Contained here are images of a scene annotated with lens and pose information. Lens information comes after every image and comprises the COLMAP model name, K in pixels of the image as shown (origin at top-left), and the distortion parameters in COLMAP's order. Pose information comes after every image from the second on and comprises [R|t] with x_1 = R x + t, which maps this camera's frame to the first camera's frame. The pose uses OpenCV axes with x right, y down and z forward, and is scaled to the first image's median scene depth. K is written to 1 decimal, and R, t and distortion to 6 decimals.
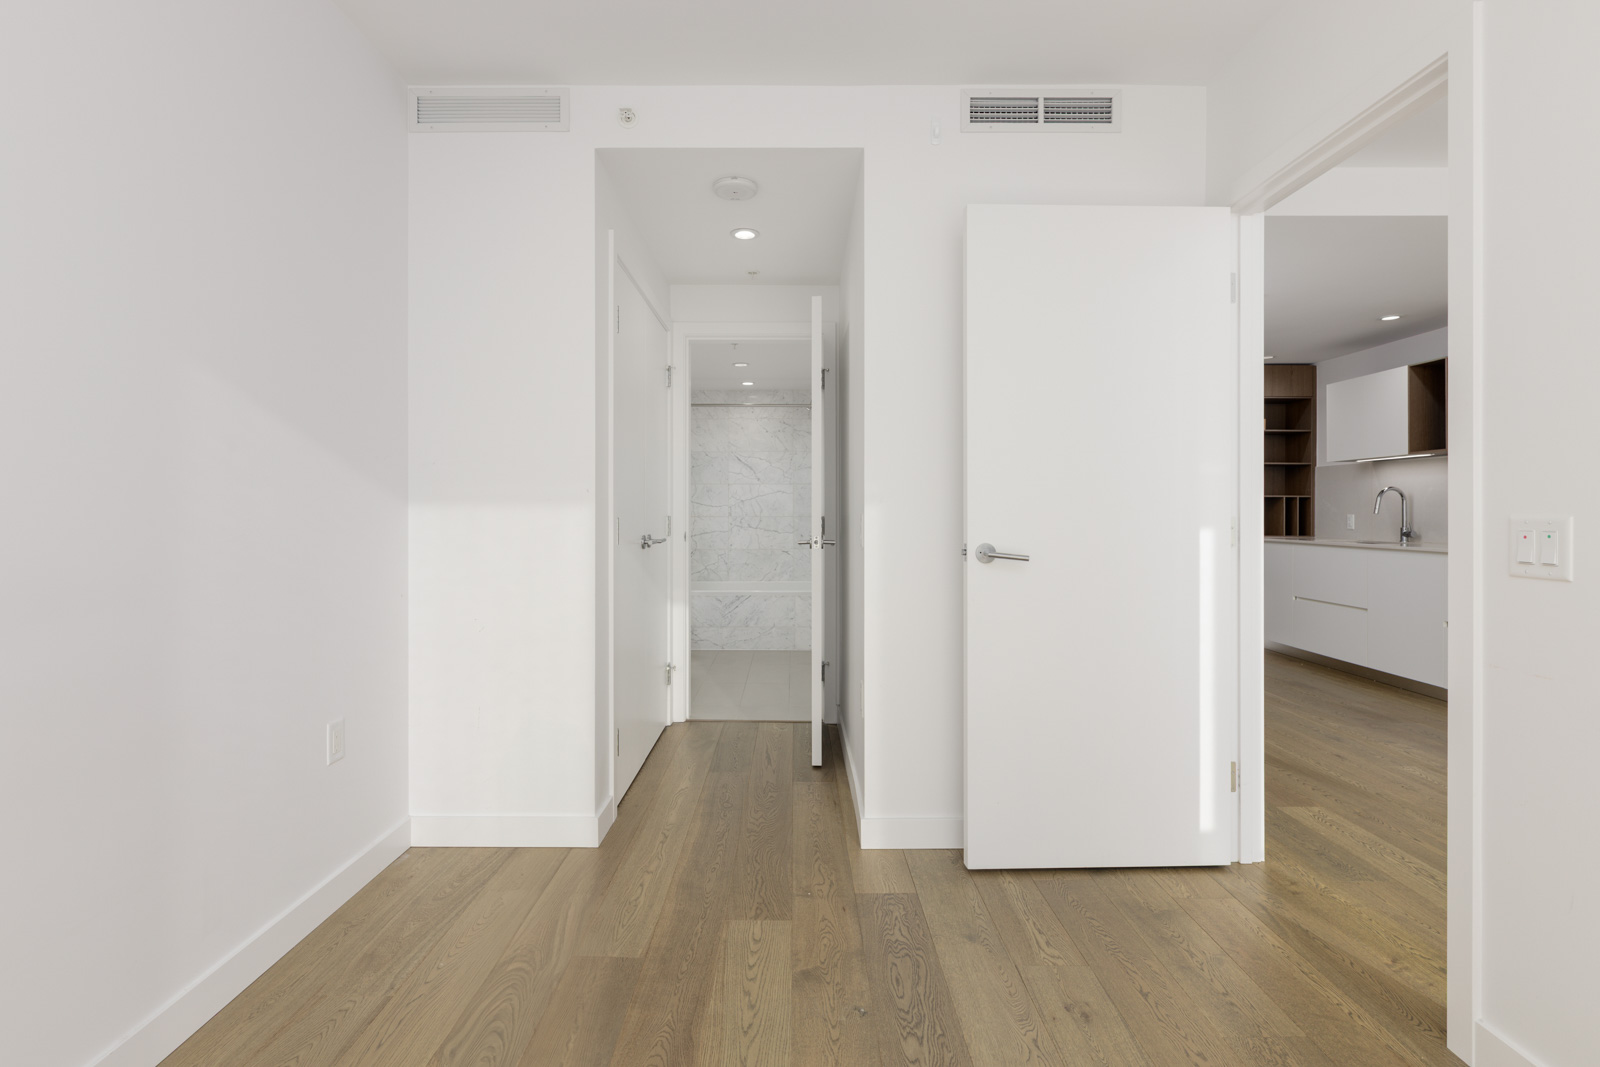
lens RADIAL K [[768.2, 0, 804.0], [0, 768.2, 511.2], [0, 0, 1]] dist [0.002733, 0.000843]
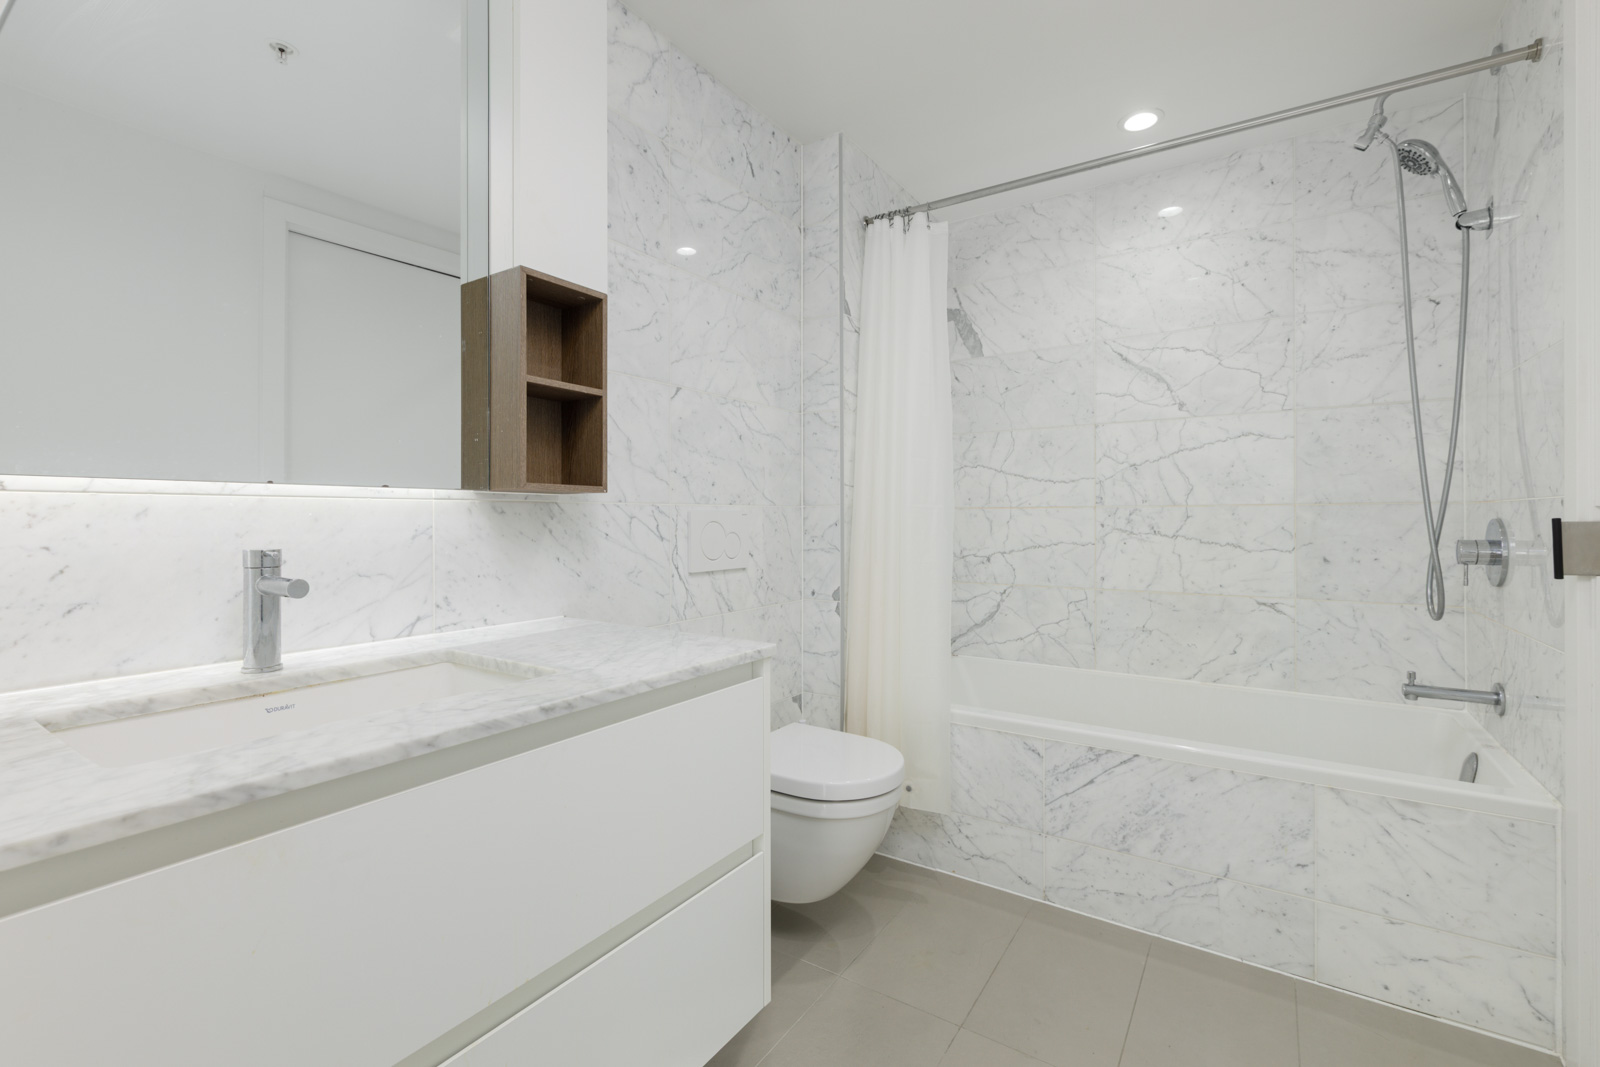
lens RADIAL K [[706.0, 0, 801.0], [0, 706.0, 520.0], [0, 0, 1]] dist [-0.001326, -0.000291]
pose [[0.828527, 0.000866, -0.559949, -0.020465], [0.000972, 0.999995, 0.002985, 0.012865], [0.559949, -0.003018, 0.828522, 0.614637]]
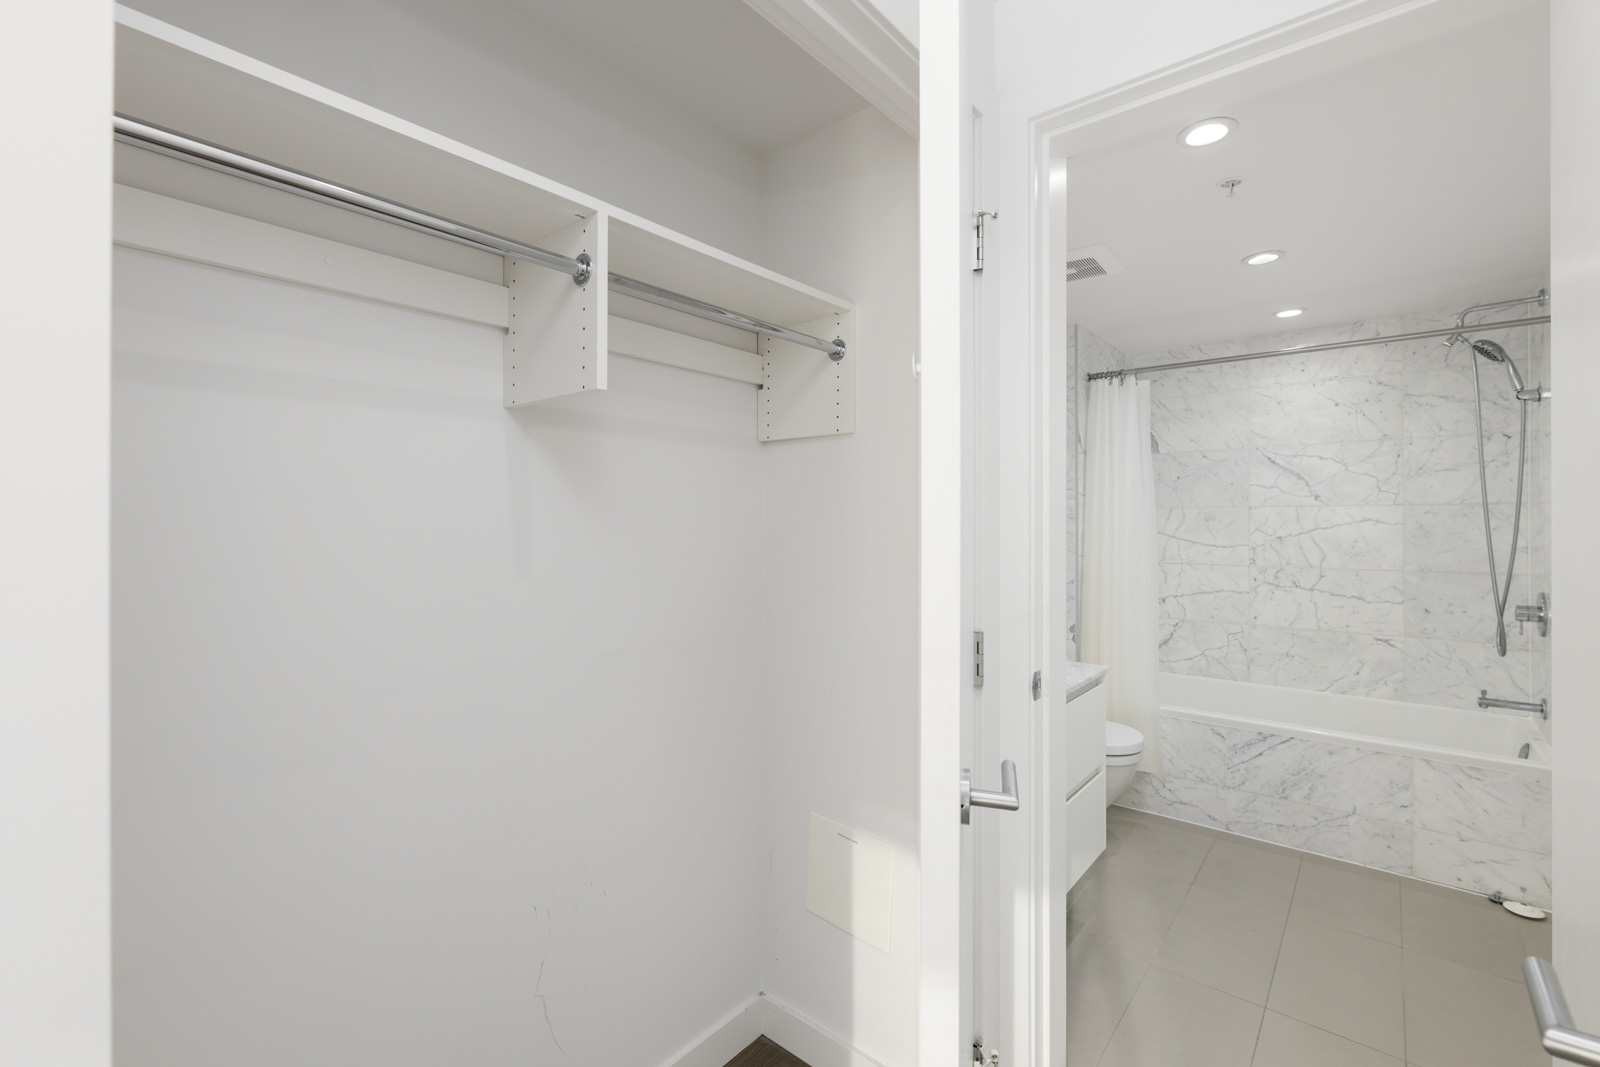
lens RADIAL K [[706.0, 0, 798.2], [0, 706.0, 521.2], [0, 0, 1]] dist [-0.001326, -0.000291]
pose [[0.760300, 0.000104, -0.649572, -0.015510], [0.000195, 1.000000, 0.000388, -0.025133], [0.649572, -0.000421, 0.760300, 0.404202]]
